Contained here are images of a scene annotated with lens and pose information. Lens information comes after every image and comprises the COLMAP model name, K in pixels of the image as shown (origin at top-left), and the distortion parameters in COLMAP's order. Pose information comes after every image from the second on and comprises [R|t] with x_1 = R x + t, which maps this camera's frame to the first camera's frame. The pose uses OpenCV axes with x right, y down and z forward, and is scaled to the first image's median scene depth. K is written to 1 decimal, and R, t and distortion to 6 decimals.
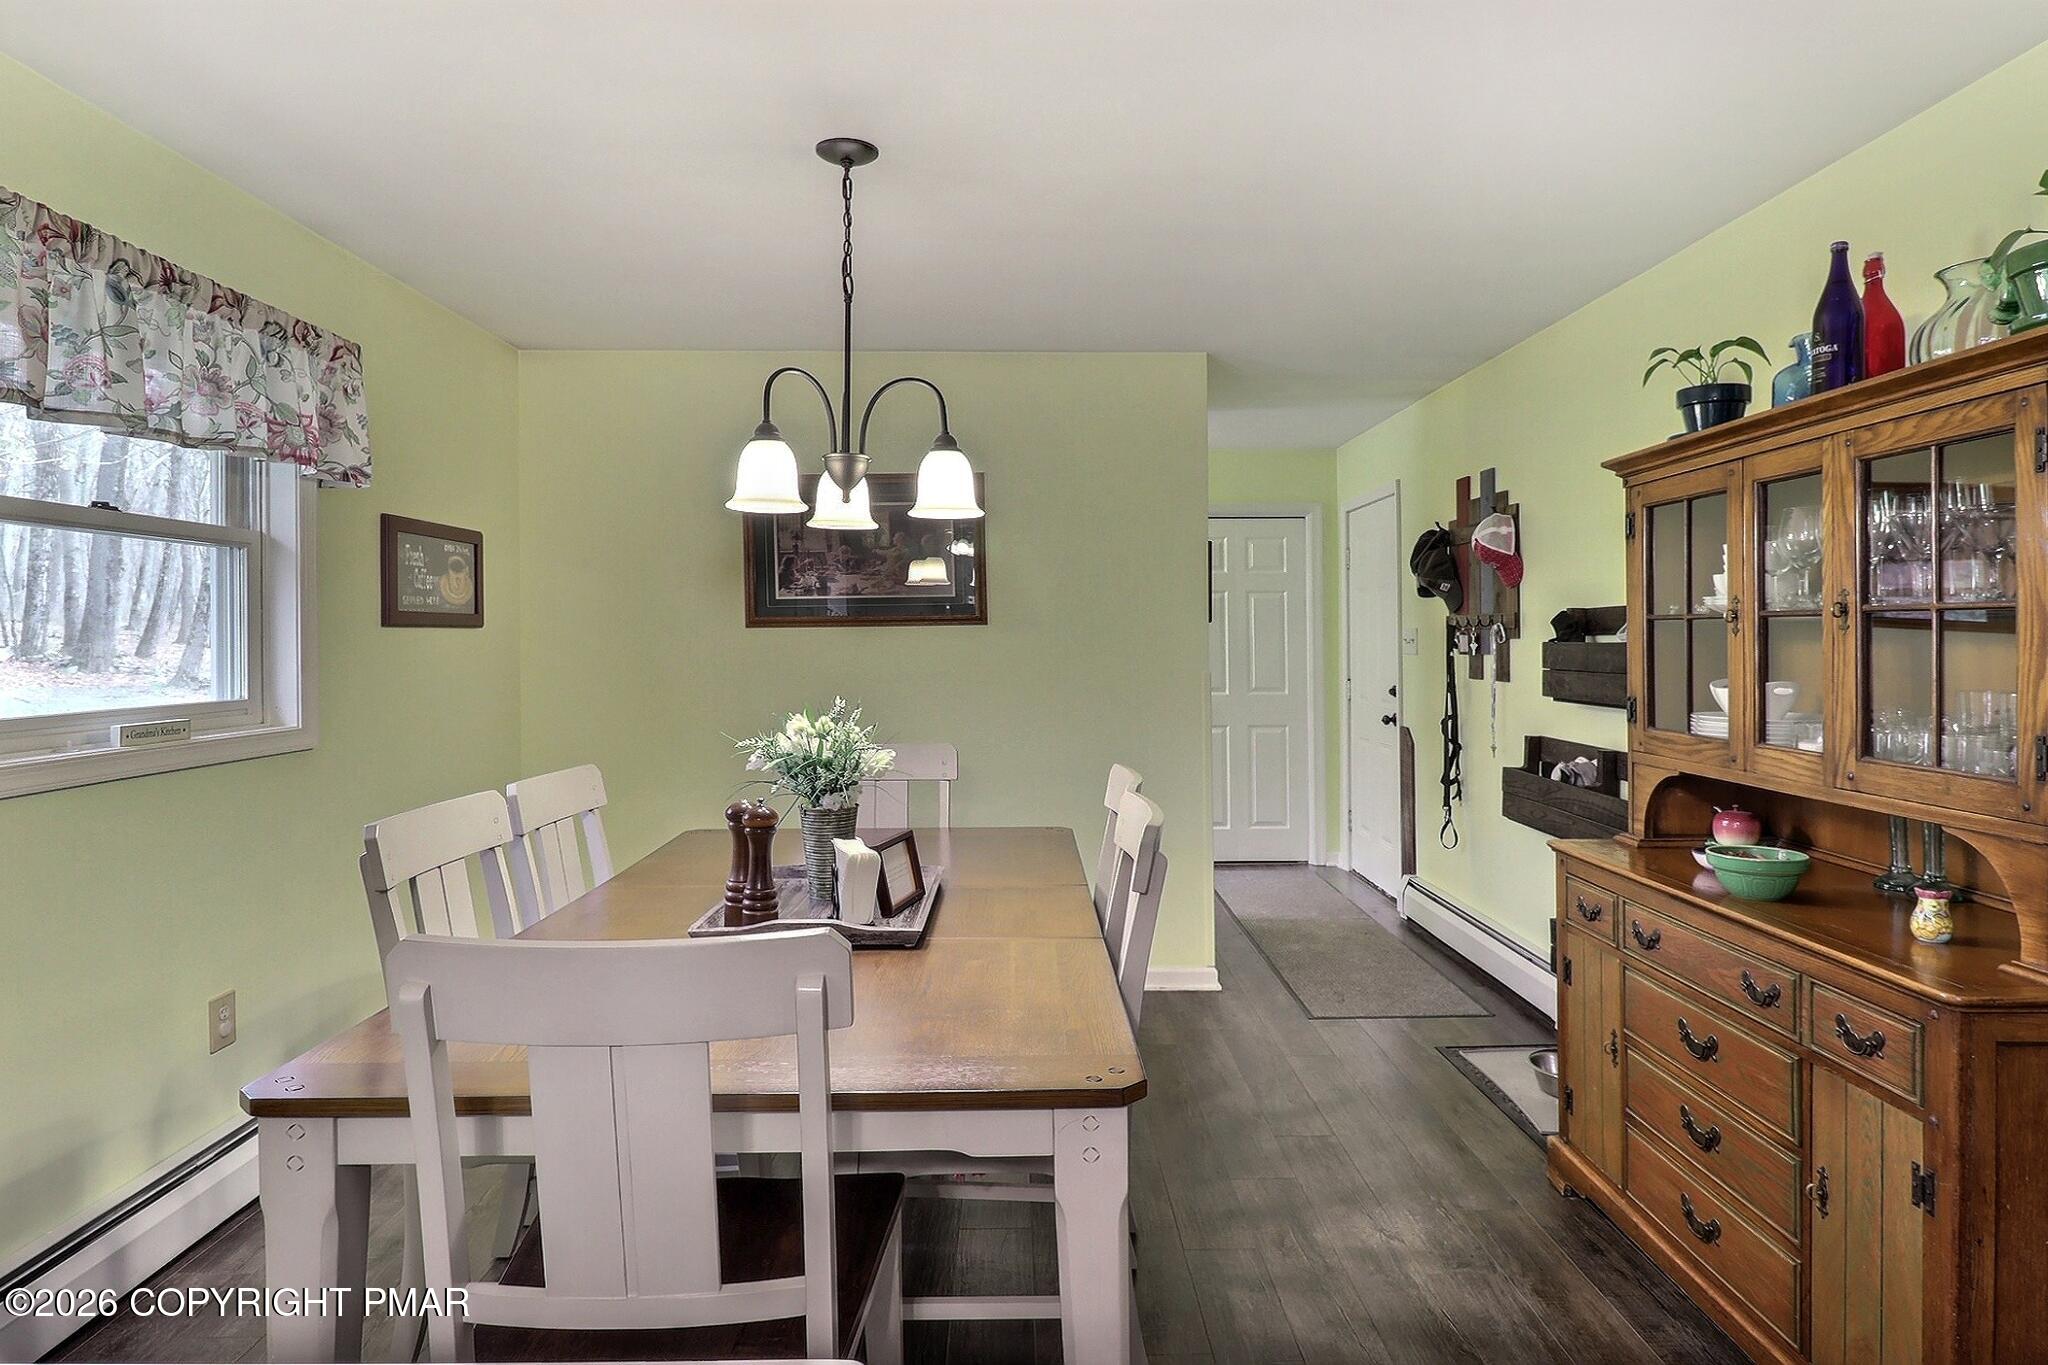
lens RADIAL K [[1214.3, 0, 1067.9], [0, 1214.3, 628.6], [0, 0, 1]] dist [0.002948, -0.002362]
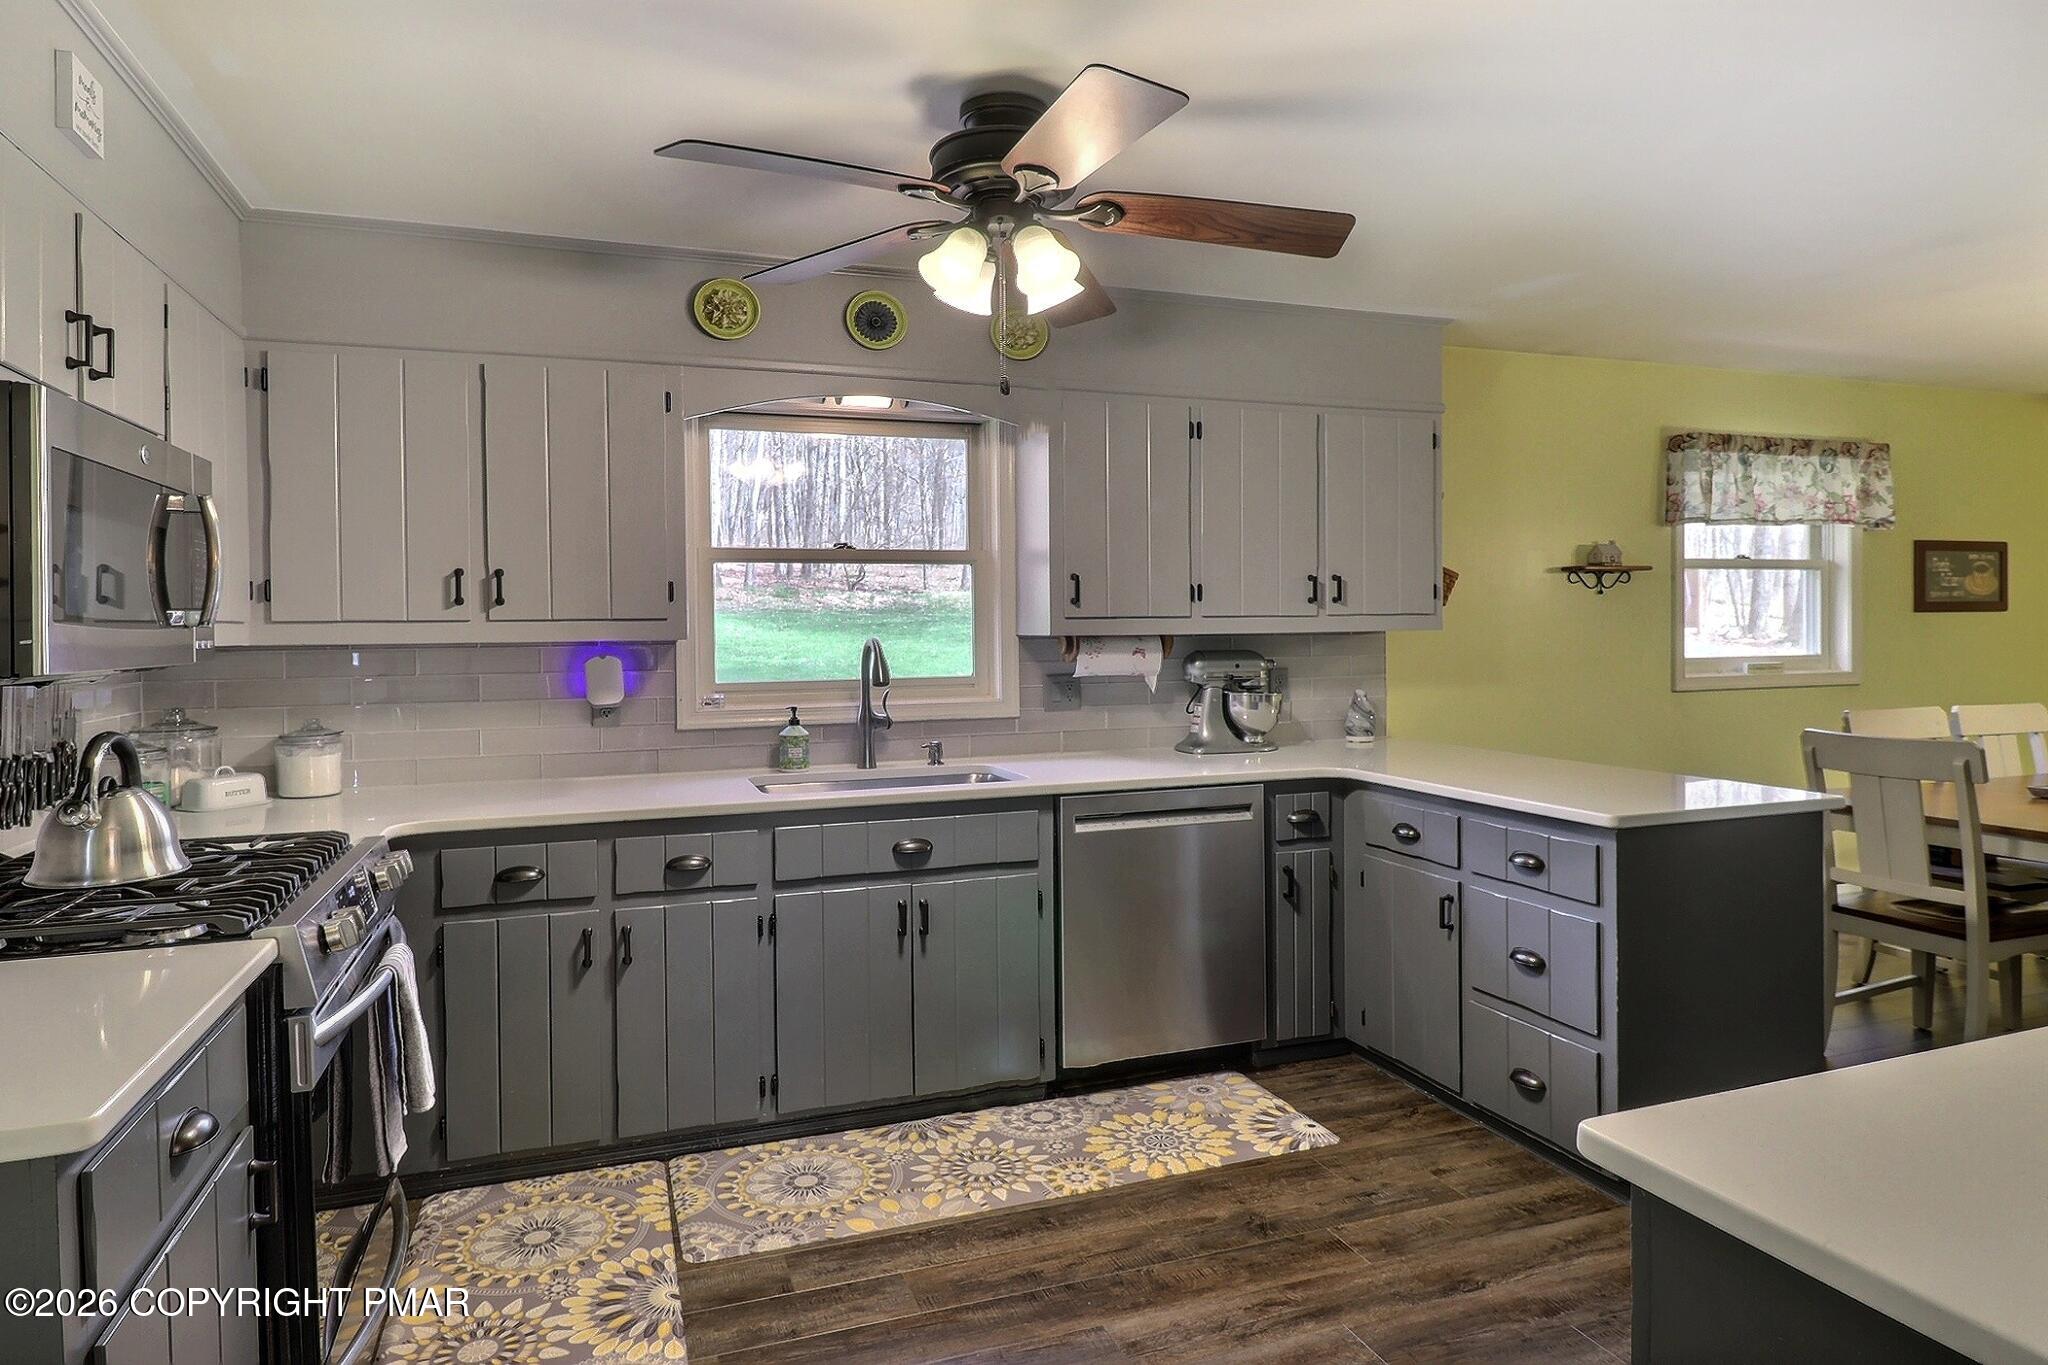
lens RADIAL K [[1222.0, 0, 1026.5], [0, 1222.0, 643.9], [0, 0, 1]] dist [0.005617, -0.001467]
pose [[0.309200, 0.013095, -0.950907, 0.748542], [0.015589, 0.999701, 0.018836, -0.010583], [0.950869, -0.020648, 0.308904, -0.741932]]
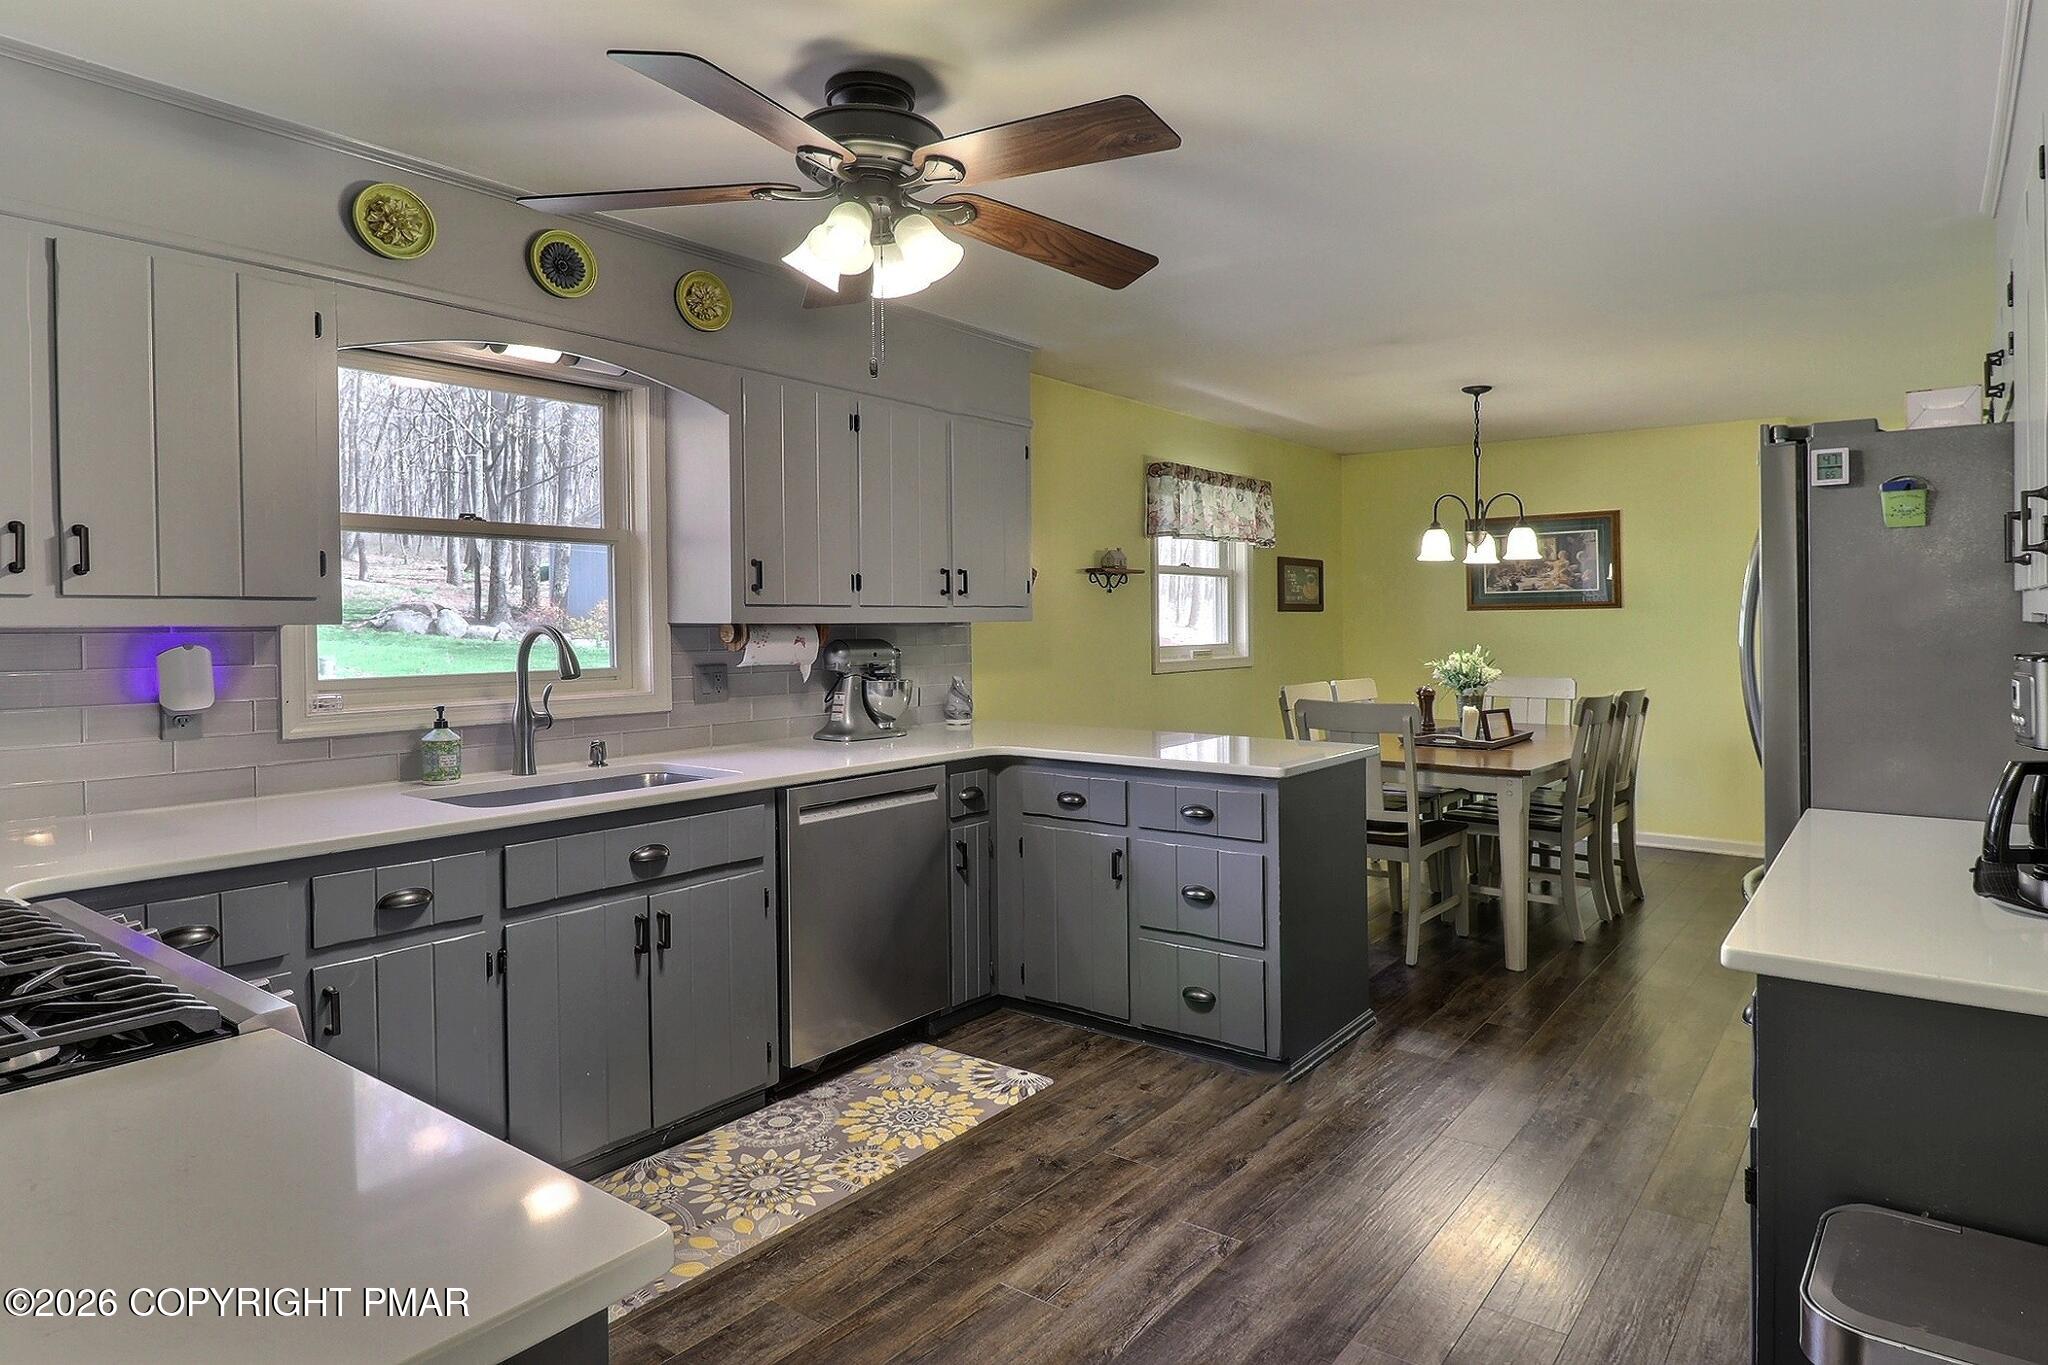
lens RADIAL K [[1214.3, 0, 1067.9], [0, 1214.3, 628.6], [0, 0, 1]] dist [0.002948, -0.002362]
pose [[0.788449, 0.006775, -0.615062, 0.543533], [0.003681, 0.999869, 0.015732, -0.007165], [0.615089, -0.014668, 0.788322, -1.085565]]
